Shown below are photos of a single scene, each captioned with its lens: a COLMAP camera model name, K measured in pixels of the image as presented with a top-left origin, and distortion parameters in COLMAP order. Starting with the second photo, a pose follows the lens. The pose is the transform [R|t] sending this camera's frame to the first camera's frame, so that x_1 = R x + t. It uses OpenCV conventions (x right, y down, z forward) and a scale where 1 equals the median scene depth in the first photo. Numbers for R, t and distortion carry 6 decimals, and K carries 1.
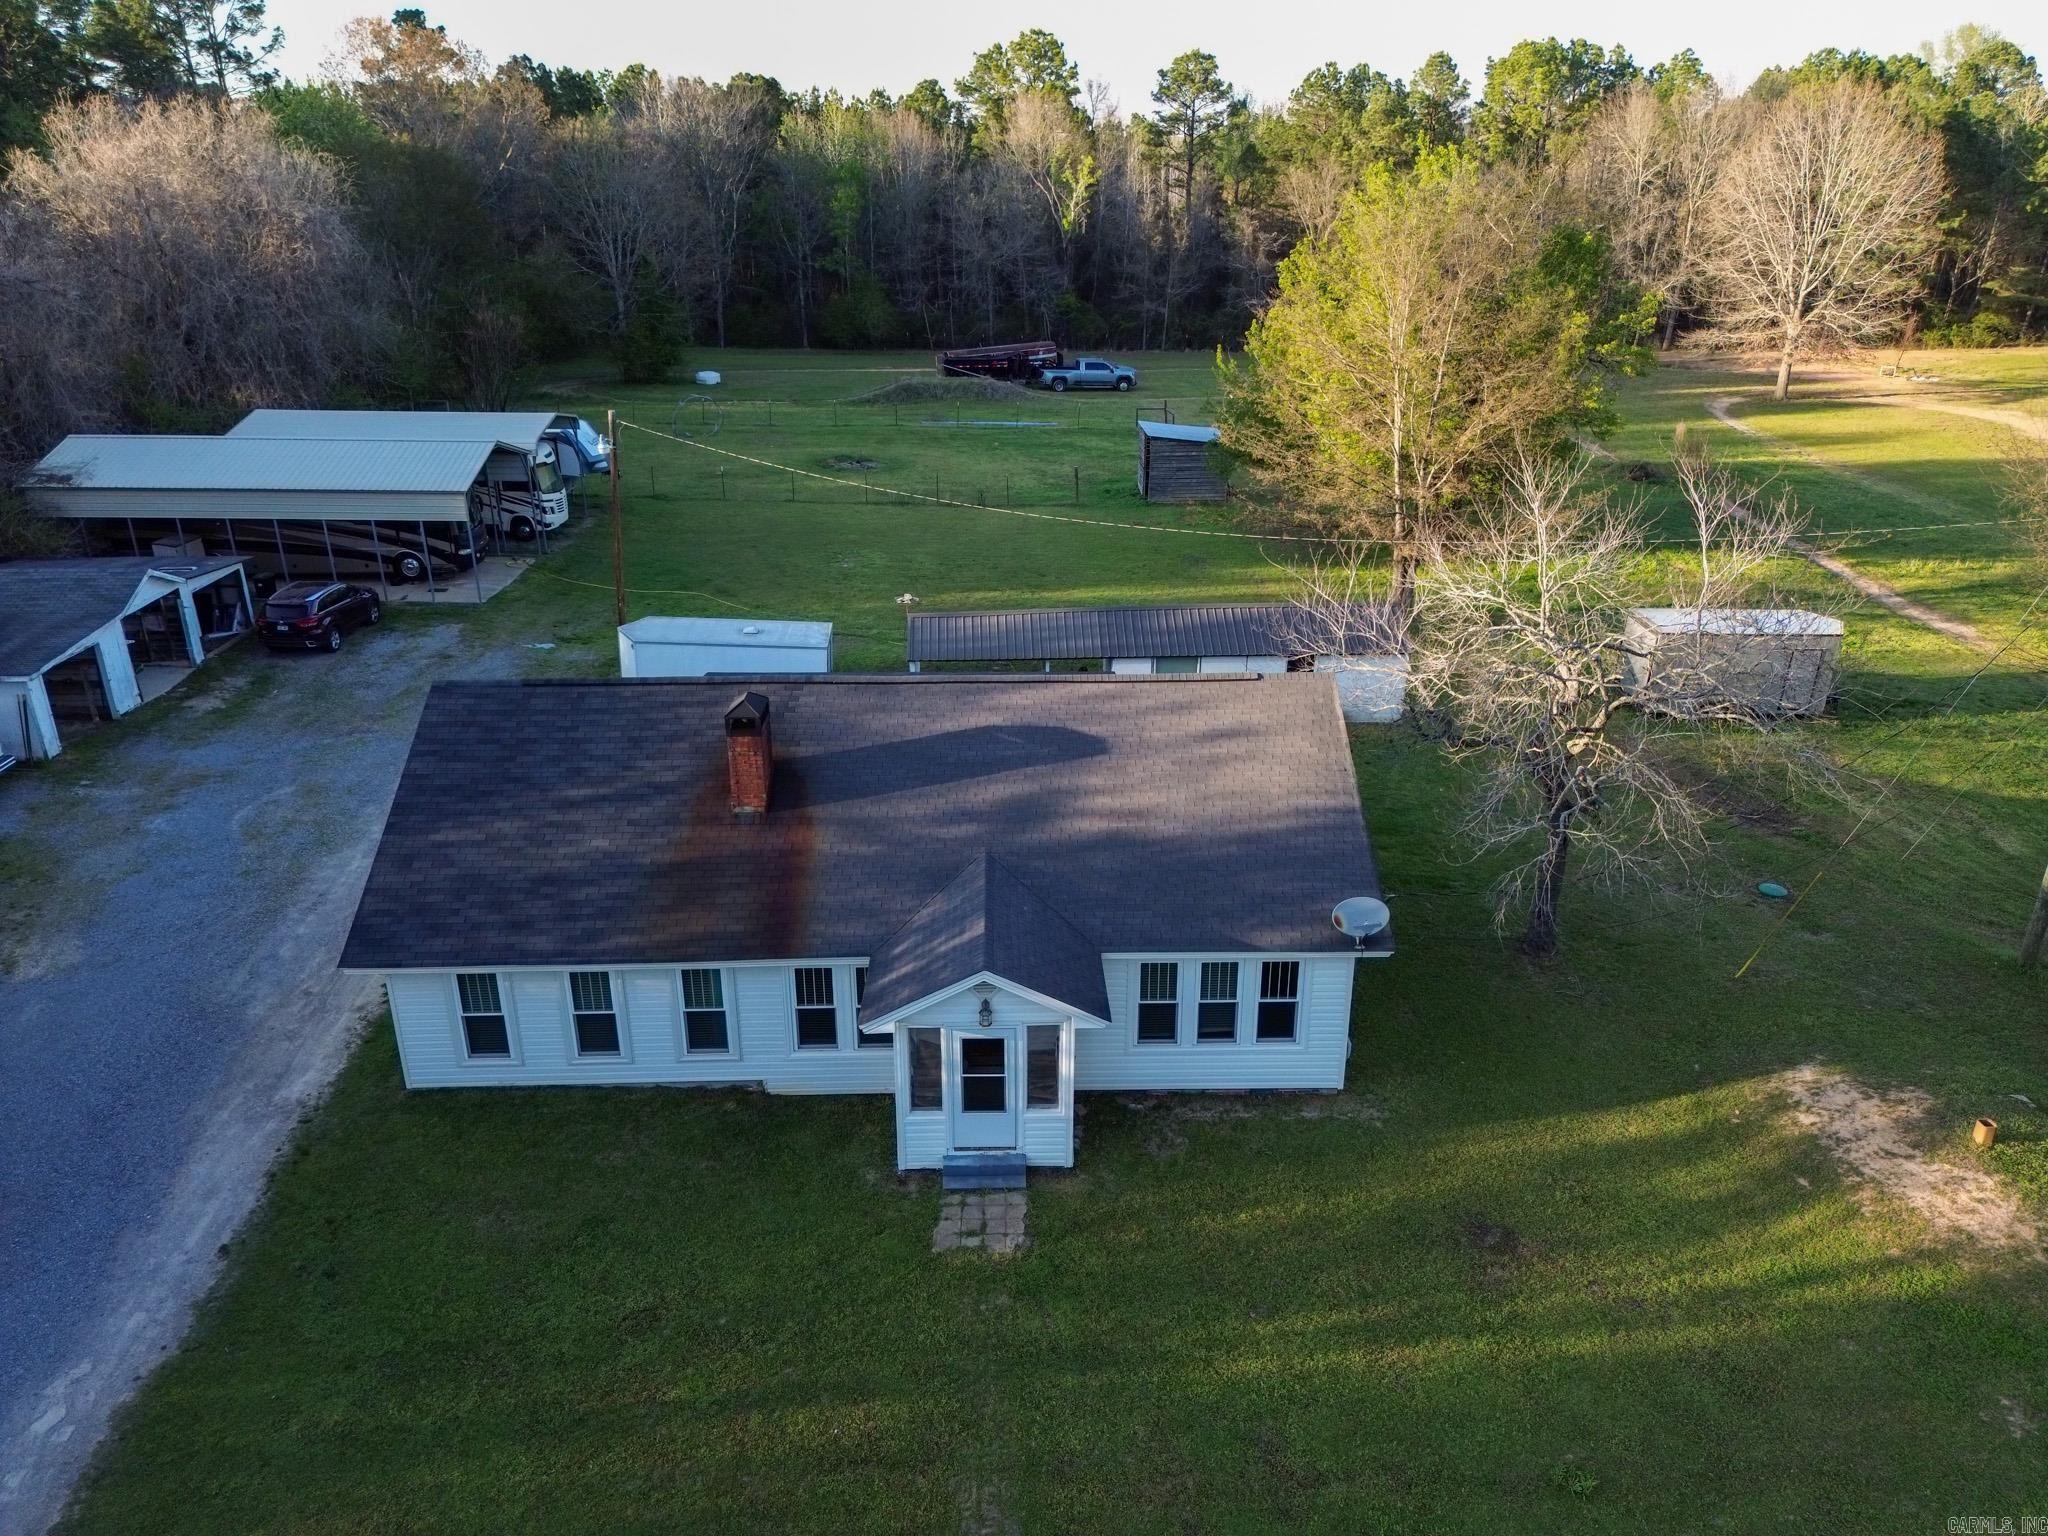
lens RADIAL K [[1445.3, 0, 1025.7], [0, 1445.3, 761.6], [0, 0, 1]] dist [0.069942, -0.064616]
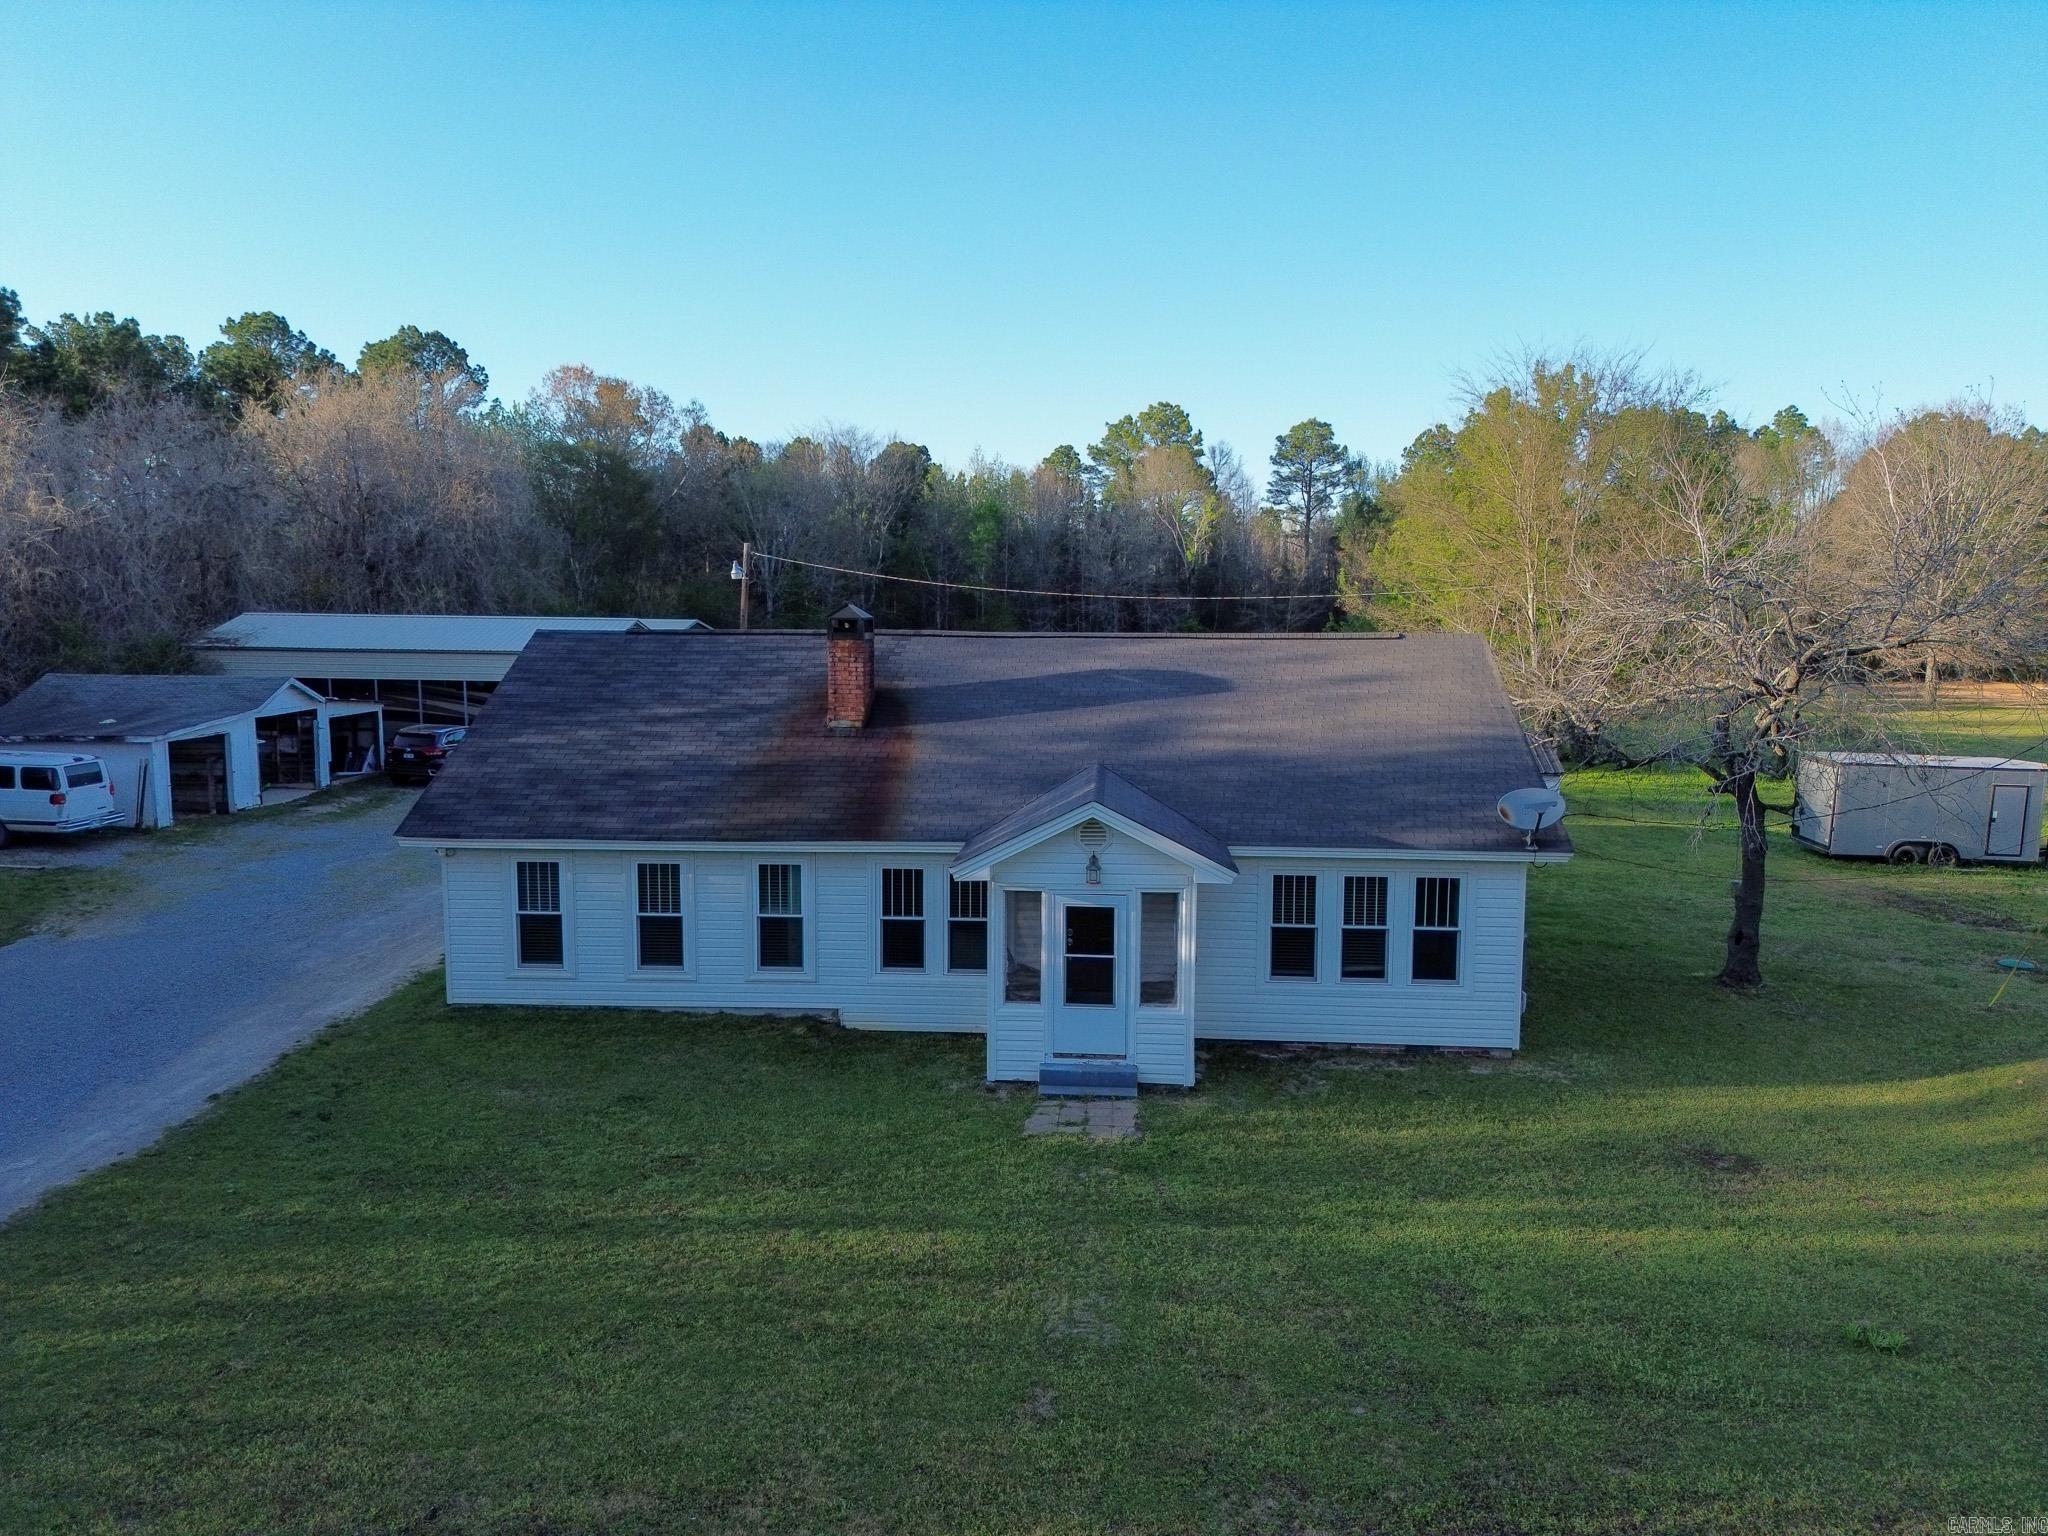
lens RADIAL K [[1440.2, 0, 1024.0], [0, 1440.2, 768.0], [0, 0, 1]] dist [0.082771, -0.090408]
pose [[0.996149, 0.017322, -0.085947, 0.003311], [-0.039912, 0.962418, -0.268624, 0.310062], [0.078064, 0.271020, 0.959403, 0.131094]]
